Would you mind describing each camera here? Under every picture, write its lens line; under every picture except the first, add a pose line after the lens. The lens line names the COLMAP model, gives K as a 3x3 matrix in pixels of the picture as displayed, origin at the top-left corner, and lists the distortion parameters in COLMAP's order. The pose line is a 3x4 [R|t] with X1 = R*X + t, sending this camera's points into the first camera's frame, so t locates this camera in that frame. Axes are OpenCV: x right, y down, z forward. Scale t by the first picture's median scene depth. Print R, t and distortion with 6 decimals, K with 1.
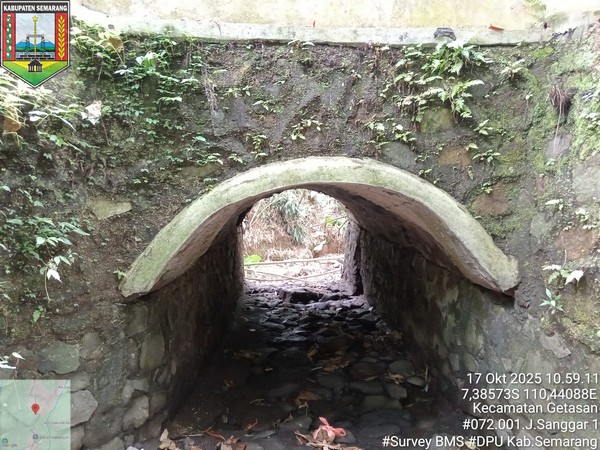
lens RADIAL K [[442.7, 0, 299.2], [0, 442.7, 226.1], [0, 0, 1]] dist [0.028961, -0.027819]
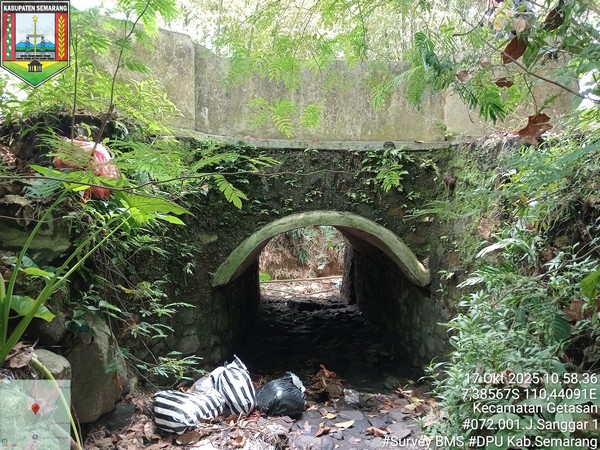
lens RADIAL K [[442.7, 0, 294.1], [0, 442.7, 221.3], [0, 0, 1]] dist [0.028961, -0.027819]
pose [[0.999766, 0.008410, -0.019948, -0.022301], [-0.009651, 0.997970, -0.062954, 0.002154], [0.019378, 0.063132, 0.997817, -0.670690]]
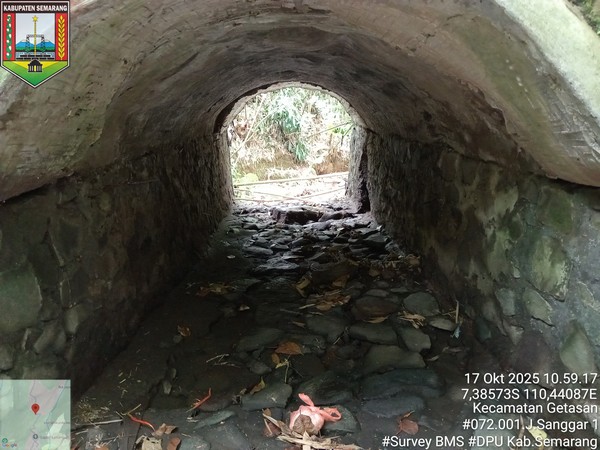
lens RADIAL K [[442.7, 0, 301.8], [0, 442.7, 223.5], [0, 0, 1]] dist [0.028961, -0.027819]
pose [[0.999667, -0.022158, -0.013230, 0.061739], [0.024051, 0.985798, 0.166204, 0.081639], [0.009360, -0.166467, 0.986003, 0.402853]]
